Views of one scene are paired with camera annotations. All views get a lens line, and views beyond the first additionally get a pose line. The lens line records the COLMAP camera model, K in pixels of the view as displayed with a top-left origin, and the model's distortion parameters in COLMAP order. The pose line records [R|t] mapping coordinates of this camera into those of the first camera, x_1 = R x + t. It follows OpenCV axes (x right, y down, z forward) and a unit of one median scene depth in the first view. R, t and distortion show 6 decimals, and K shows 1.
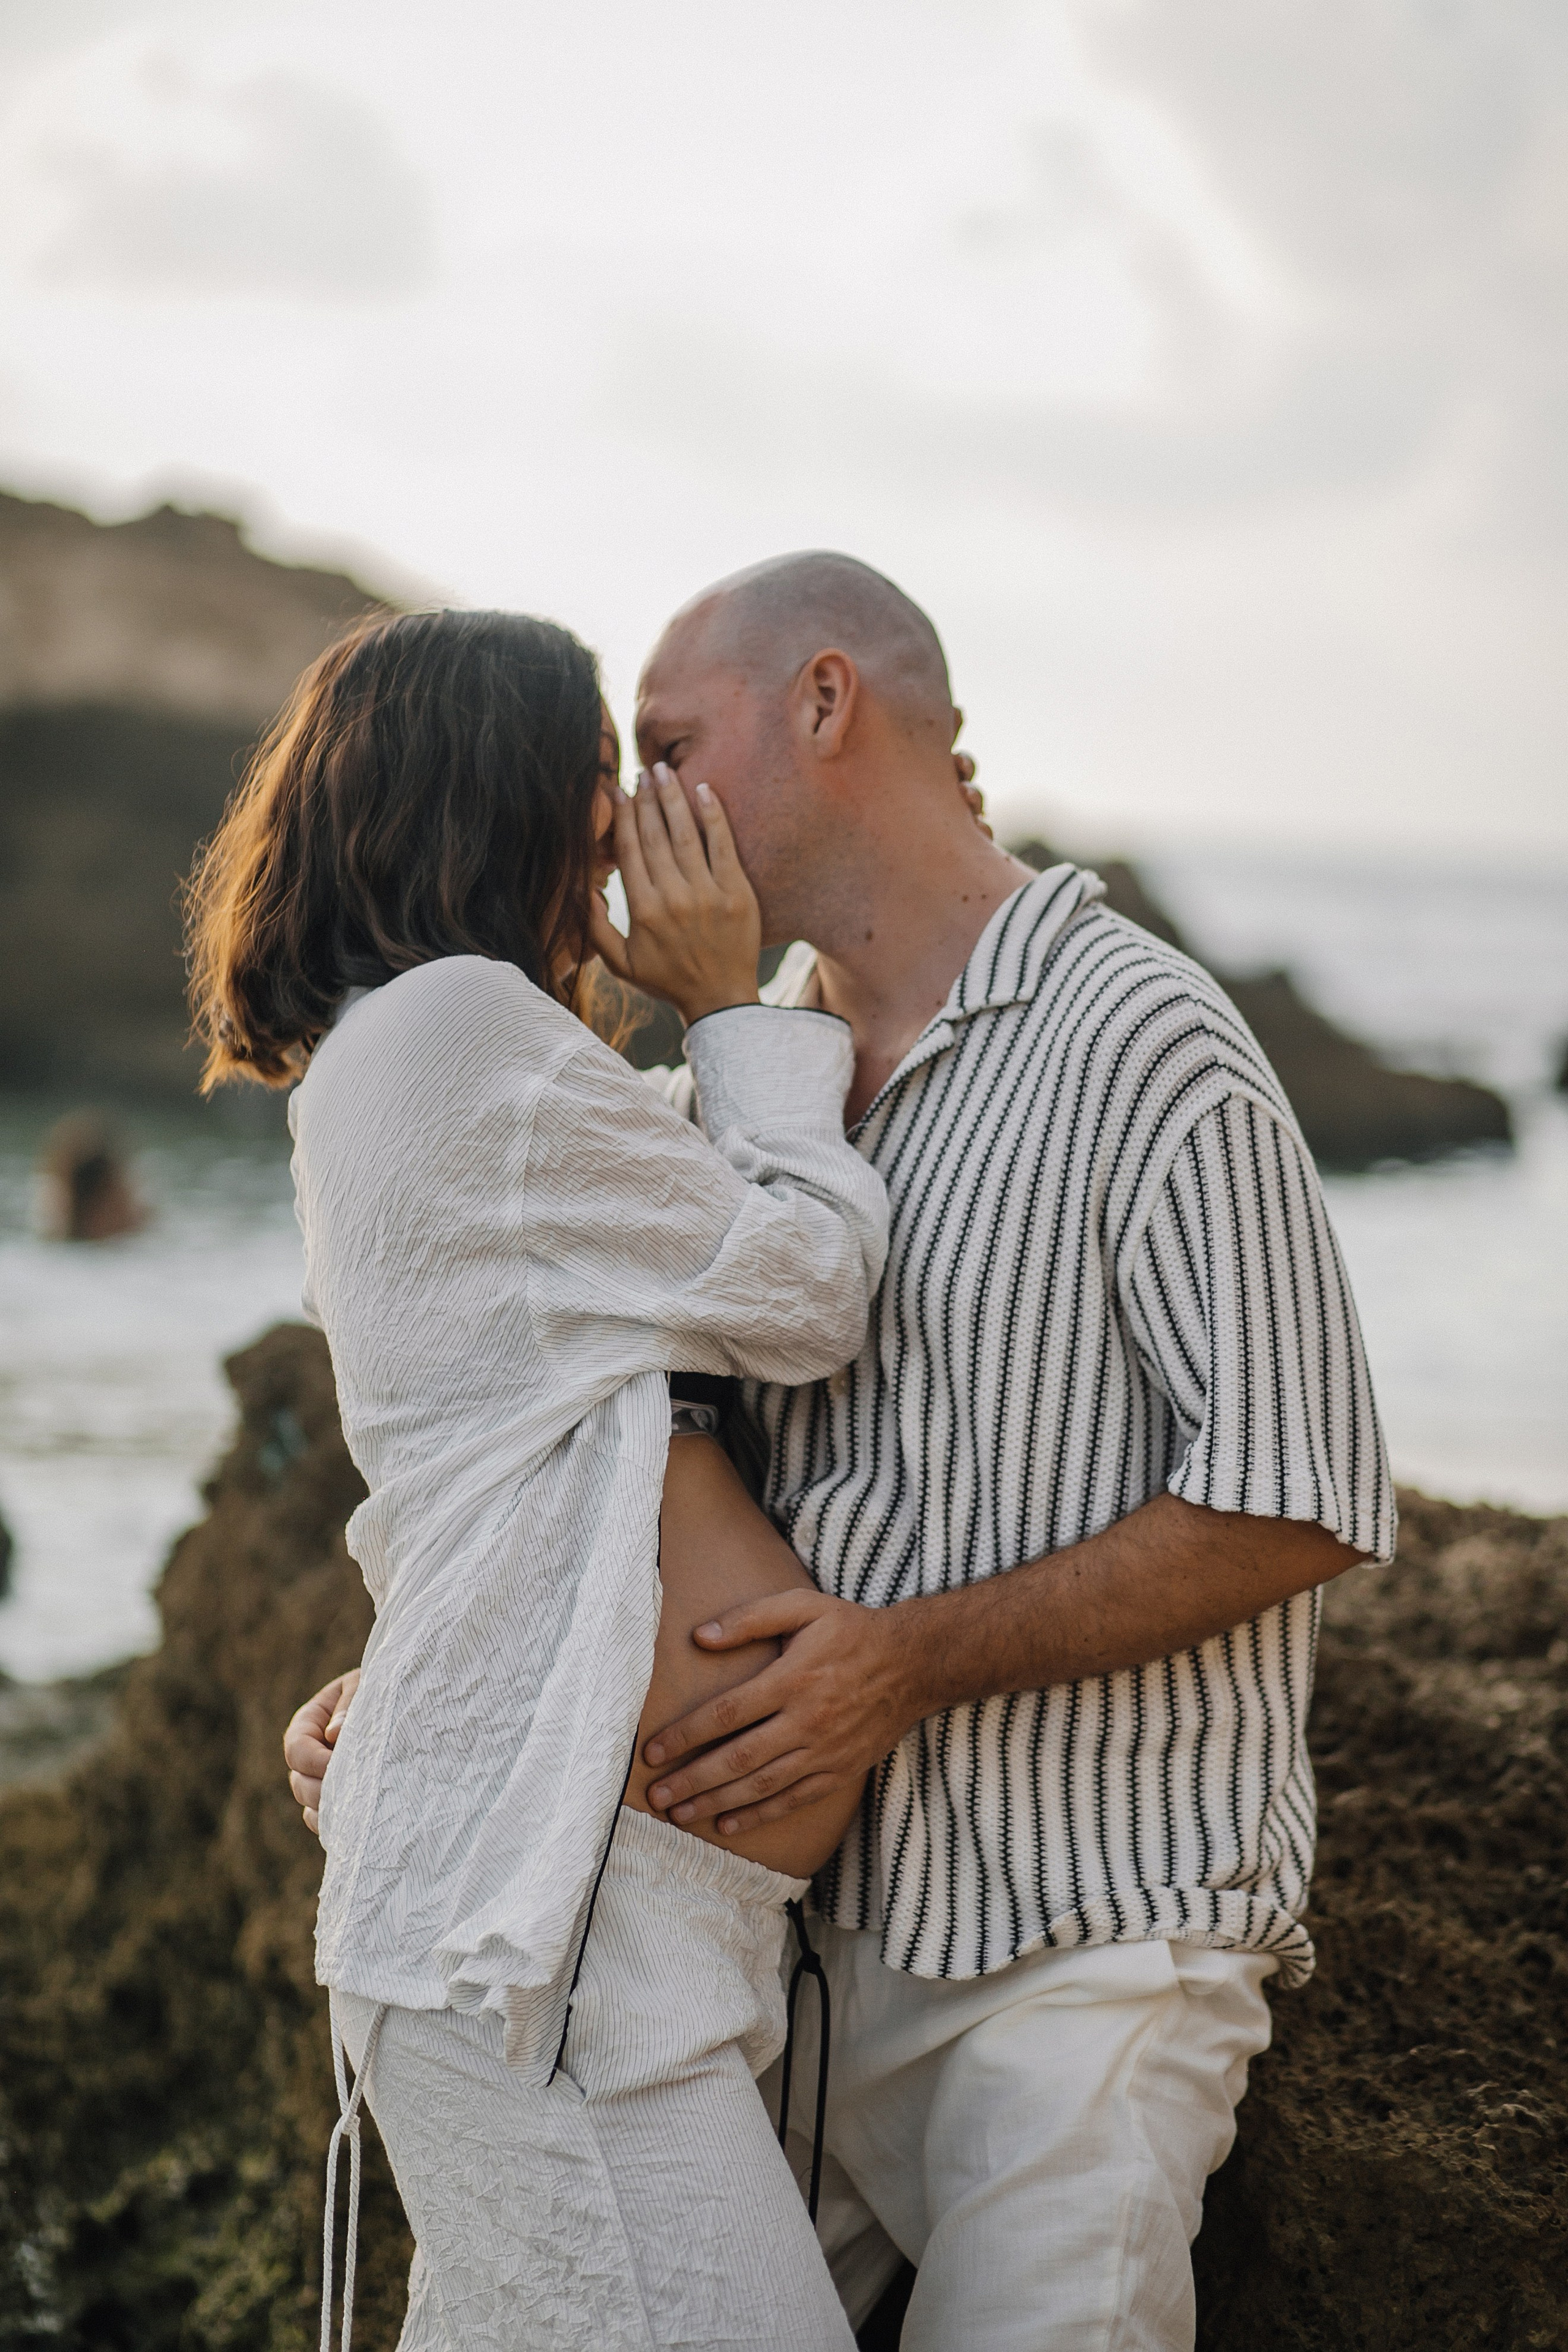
lens RADIAL K [[5731.7, 0, 720.9], [0, 5731.7, 1179.6], [0, 0, 1]] dist [-0.064482, -0.805950]
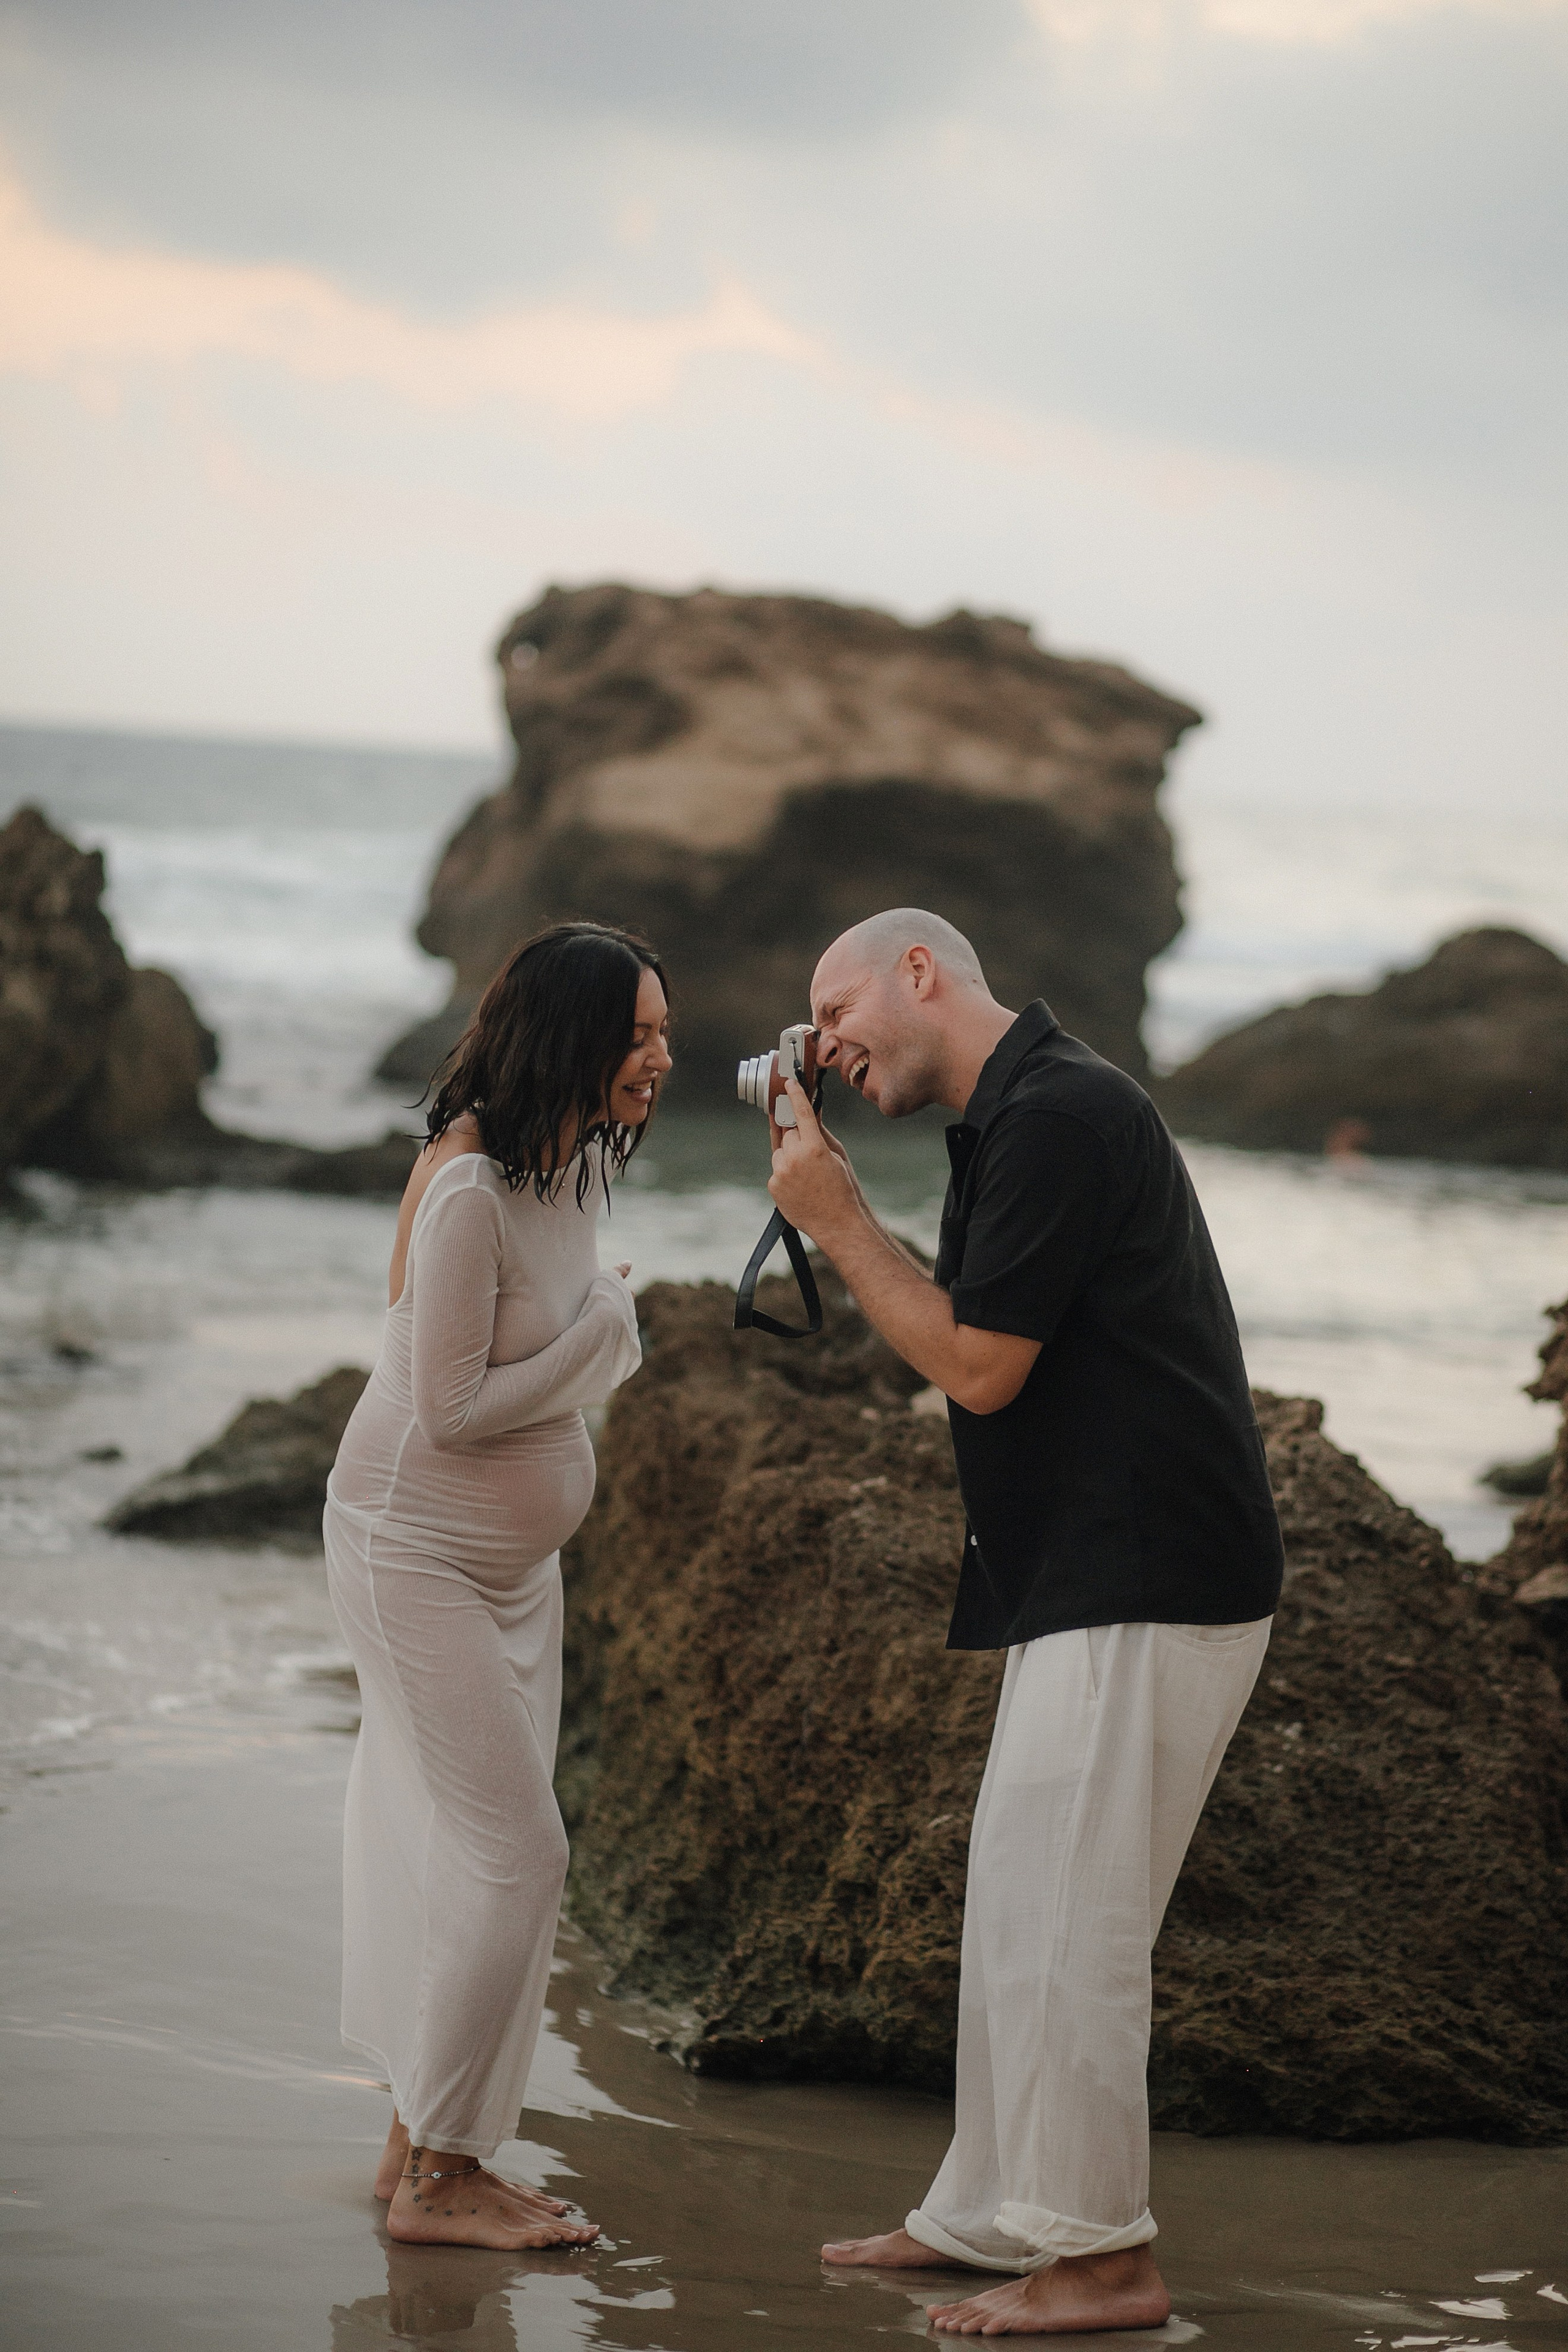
lens RADIAL K [[5649.0, 0, 784.0], [0, 5649.0, 1176.0], [0, 0, 1]] dist [-0.064344, -0.450985]
pose [[0.987812, 0.016469, -0.154780, 0.358902], [-0.016683, 0.999861, -0.000085, -0.013852], [0.154757, 0.002666, 0.987949, -1.135037]]
